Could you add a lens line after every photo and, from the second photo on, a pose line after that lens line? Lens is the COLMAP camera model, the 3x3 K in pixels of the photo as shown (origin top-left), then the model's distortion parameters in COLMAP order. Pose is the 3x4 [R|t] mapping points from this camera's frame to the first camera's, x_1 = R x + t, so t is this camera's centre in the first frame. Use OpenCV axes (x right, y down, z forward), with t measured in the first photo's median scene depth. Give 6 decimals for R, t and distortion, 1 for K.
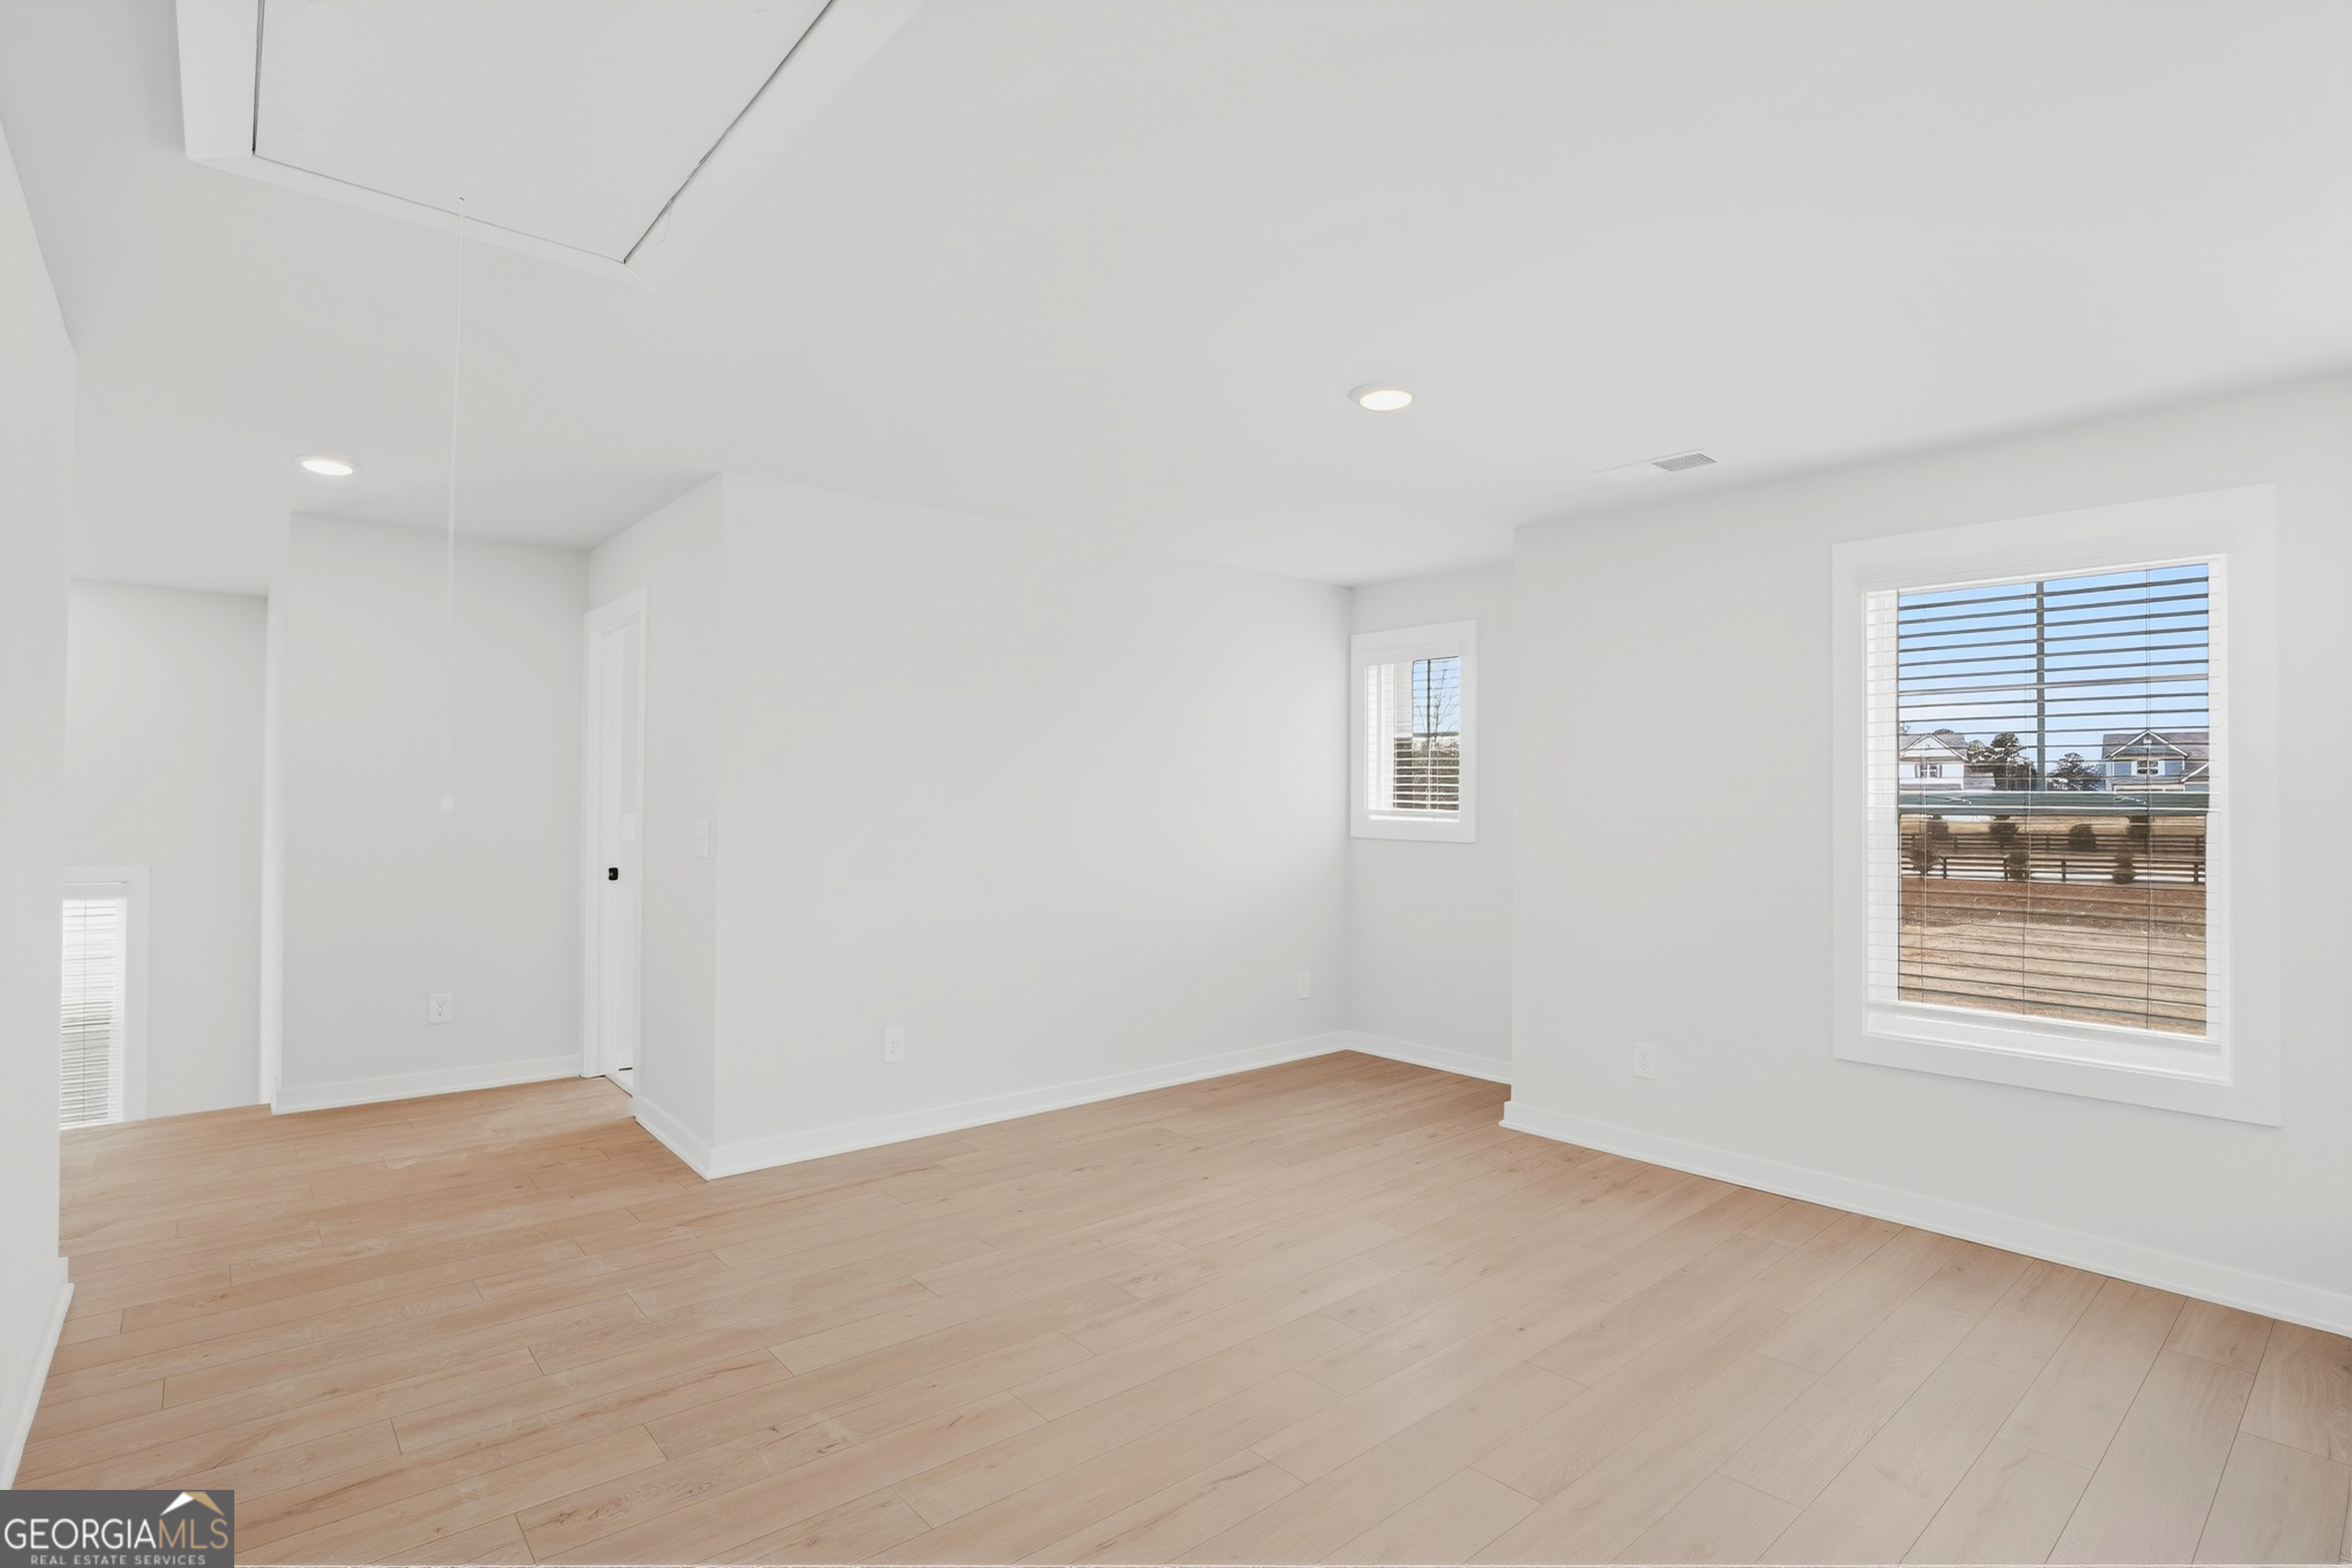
lens RADIAL K [[1156.1, 0, 1162.0], [0, 1156.1, 785.4], [0, 0, 1]] dist [-0.082554, 0.038647]
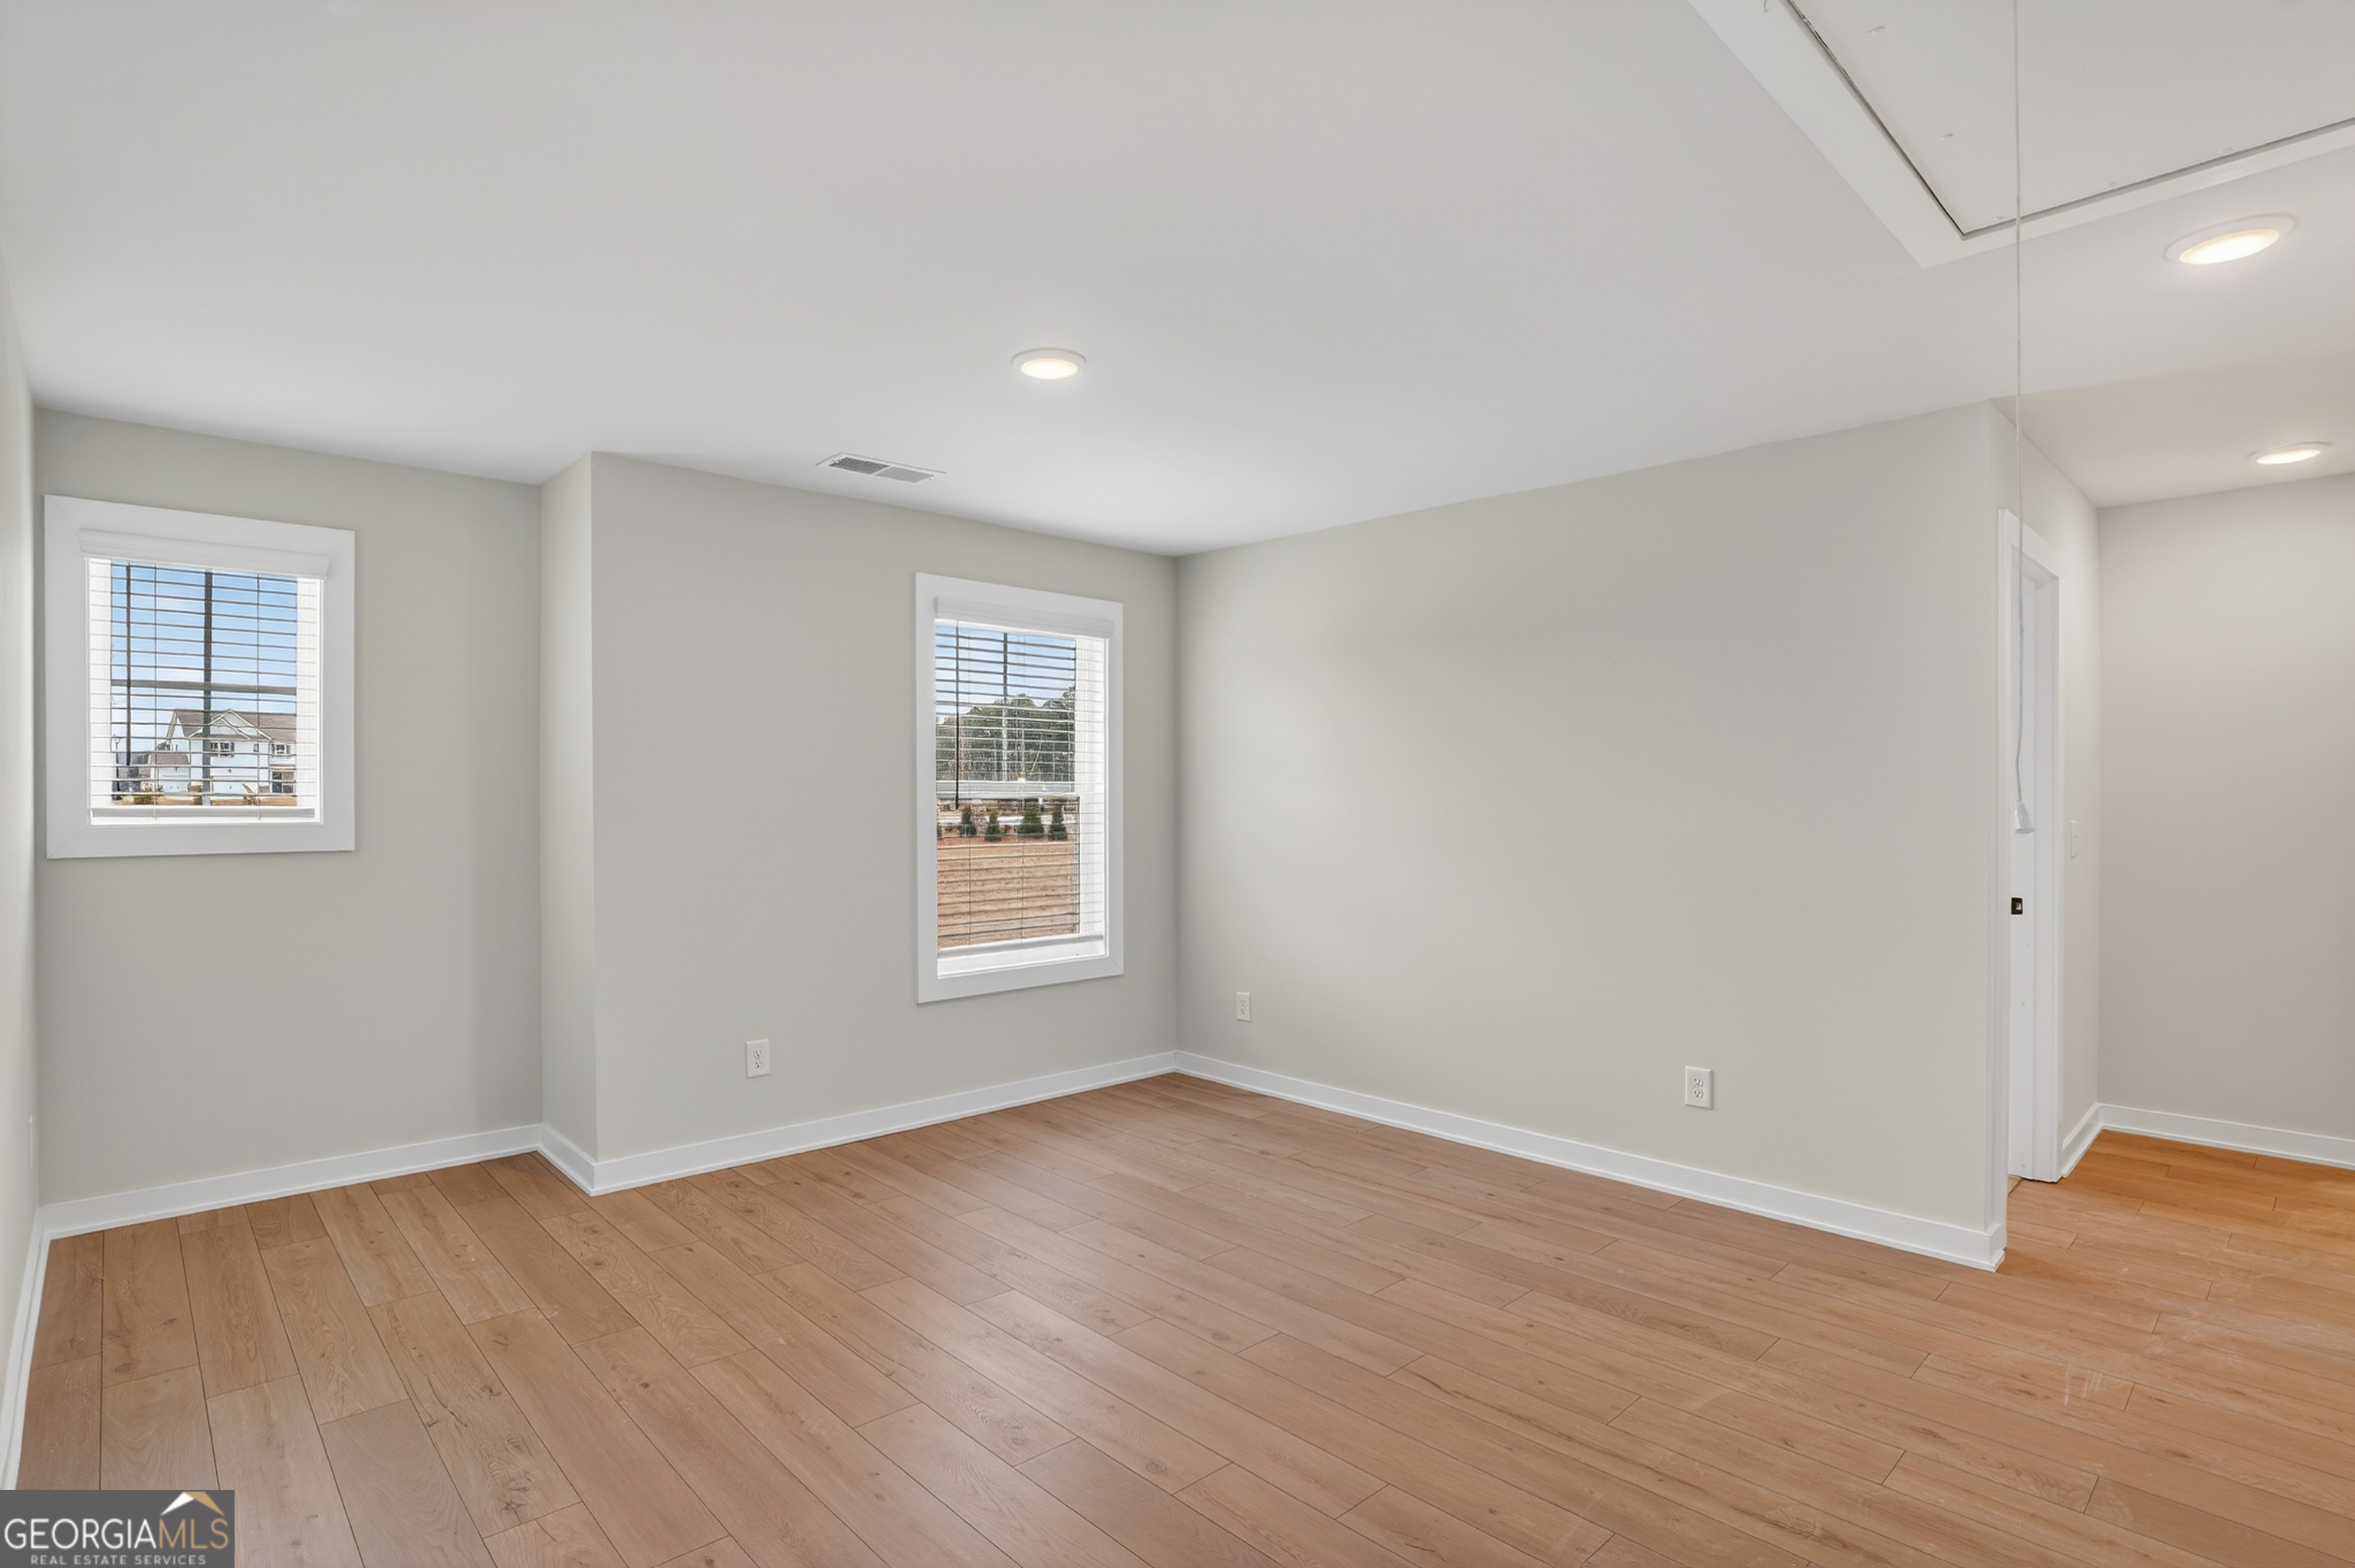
lens RADIAL K [[1157.4, 0, 1163.5], [0, 1157.4, 785.4], [0, 0, 1]] dist [-0.082554, 0.038647]
pose [[-0.041513, 0.010907, 0.999078, -0.525809], [-0.000599, 0.999940, -0.010941, 0.020801], [-0.999138, -0.001053, -0.041504, 0.656554]]
